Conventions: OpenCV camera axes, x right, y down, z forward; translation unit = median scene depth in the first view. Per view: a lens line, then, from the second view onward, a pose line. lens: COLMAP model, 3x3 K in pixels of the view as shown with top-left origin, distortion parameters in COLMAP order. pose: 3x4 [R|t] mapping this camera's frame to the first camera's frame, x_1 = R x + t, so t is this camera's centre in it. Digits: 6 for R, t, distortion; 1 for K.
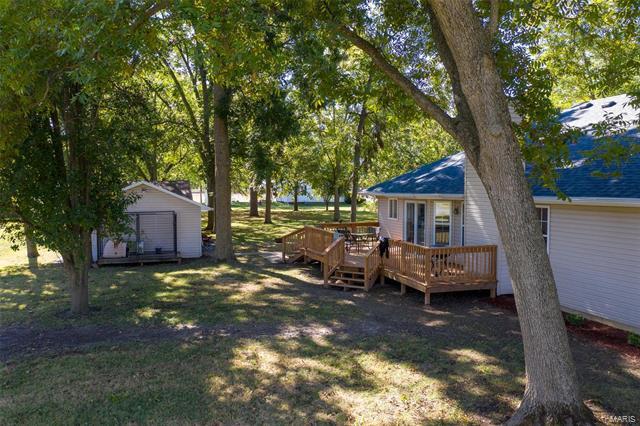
lens RADIAL K [[511.8, 0, 315.3], [0, 511.8, 215.2], [0, 0, 1]] dist [-0.023657, 0.011381]
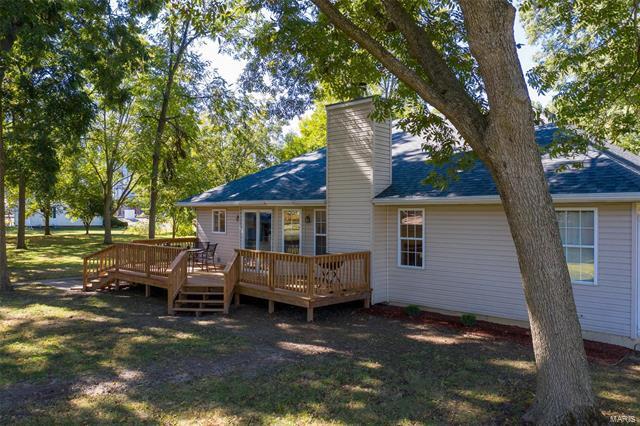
lens RADIAL K [[511.8, 0, 315.5], [0, 511.8, 214.5], [0, 0, 1]] dist [-0.023657, 0.011381]
pose [[0.884934, -0.000855, 0.465716, -0.166482], [0.025234, 0.998617, -0.046115, 0.030514], [-0.465033, 0.052560, 0.883732, 0.197975]]
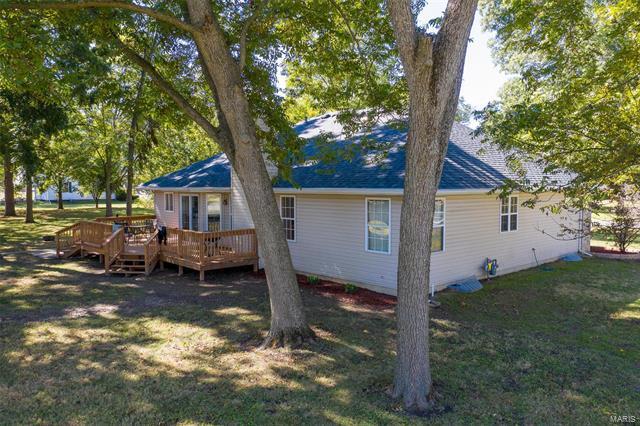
lens RADIAL K [[511.8, 0, 321.2], [0, 511.8, 213.8], [0, 0, 1]] dist [-0.023657, 0.011381]
pose [[0.903181, -0.028724, 0.428297, -0.031053], [0.026929, 0.999585, 0.010251, 0.014536], [-0.428414, 0.002275, 0.903580, -0.171328]]
